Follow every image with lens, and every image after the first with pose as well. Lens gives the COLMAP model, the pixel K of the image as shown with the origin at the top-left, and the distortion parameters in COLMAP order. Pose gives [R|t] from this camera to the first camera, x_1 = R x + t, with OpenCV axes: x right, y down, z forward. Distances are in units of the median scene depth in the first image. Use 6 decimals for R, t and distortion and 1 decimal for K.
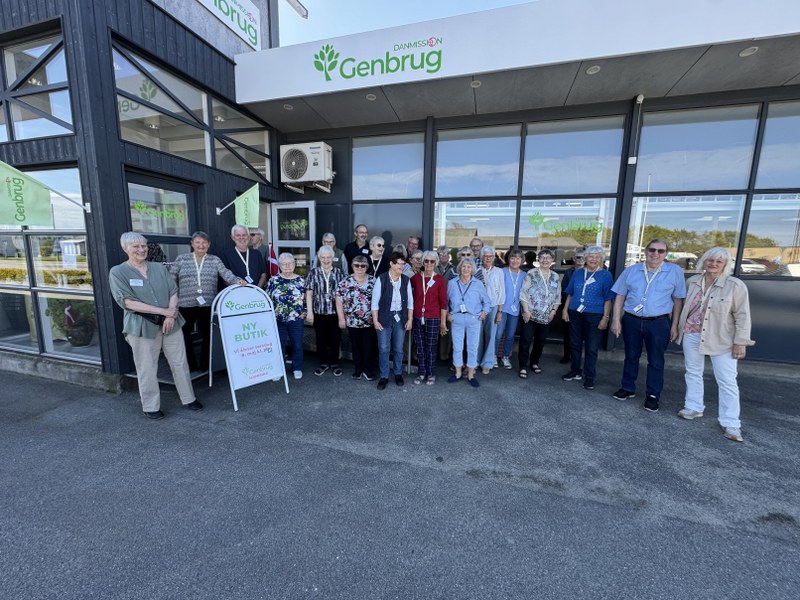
lens RADIAL K [[312.5, 0, 400.0], [0, 312.5, 300.0], [0, 0, 1]] dist [0.003487, -0.003424]
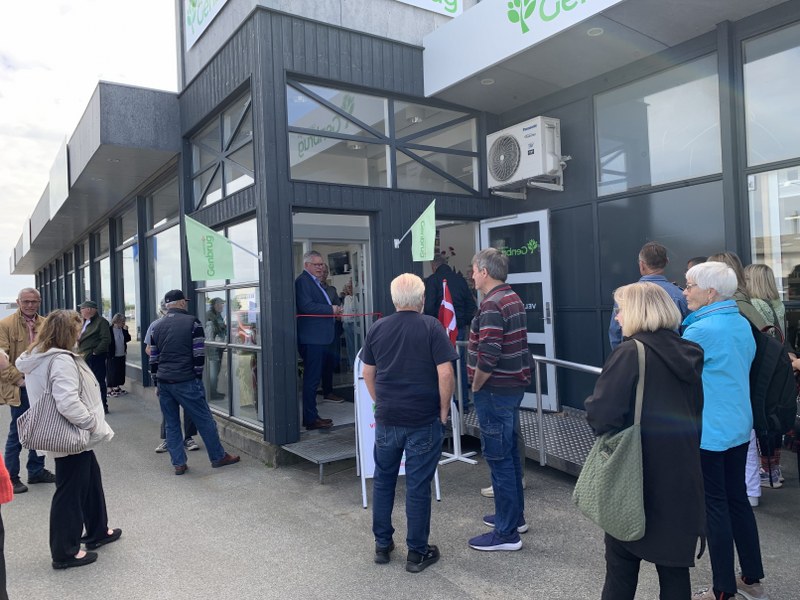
lens RADIAL K [[593.2, 0, 400.0], [0, 593.2, 300.0], [0, 0, 1]] dist [0.073732, -0.147333]
pose [[0.773675, -0.049707, -0.631630, 0.312046], [-0.041581, 0.990785, -0.128903, 0.032206], [0.632217, 0.125993, 0.764479, -0.060411]]
